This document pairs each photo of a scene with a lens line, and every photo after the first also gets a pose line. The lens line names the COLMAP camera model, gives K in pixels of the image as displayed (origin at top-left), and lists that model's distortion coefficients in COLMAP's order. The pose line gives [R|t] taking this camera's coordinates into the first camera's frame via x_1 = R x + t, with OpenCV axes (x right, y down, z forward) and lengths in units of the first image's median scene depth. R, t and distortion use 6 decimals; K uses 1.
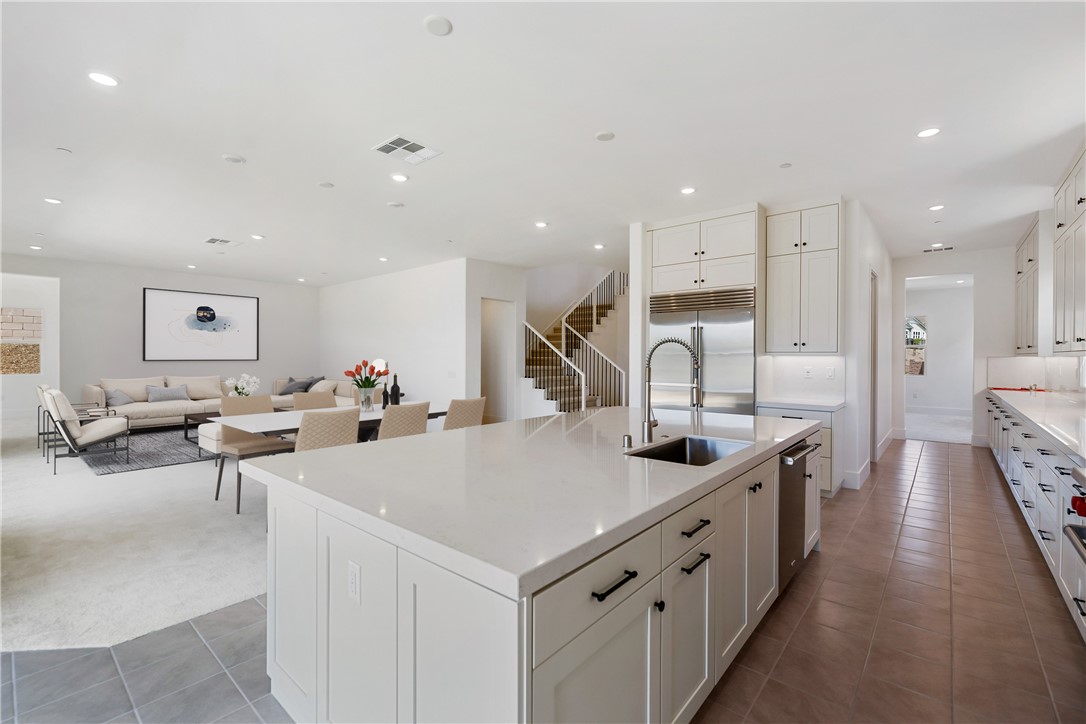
lens RADIAL K [[468.2, 0, 544.2], [0, 468.2, 358.0], [0, 0, 1]] dist [0.002441, 0.000080]
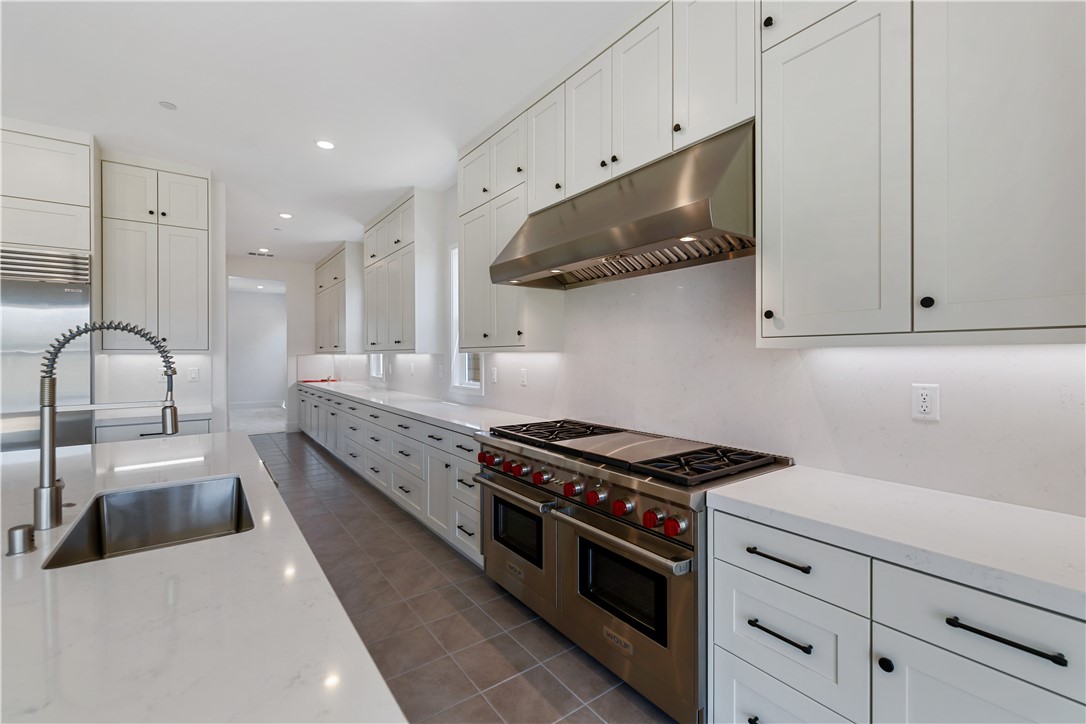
lens RADIAL K [[468.2, 0, 543.9], [0, 468.2, 354.9], [0, 0, 1]] dist [0.002441, 0.000080]
pose [[0.229184, -0.005870, 0.973365, -0.085904], [0.009508, 0.999948, 0.003792, -0.000815], [-0.973337, 0.008386, 0.229228, 0.218282]]
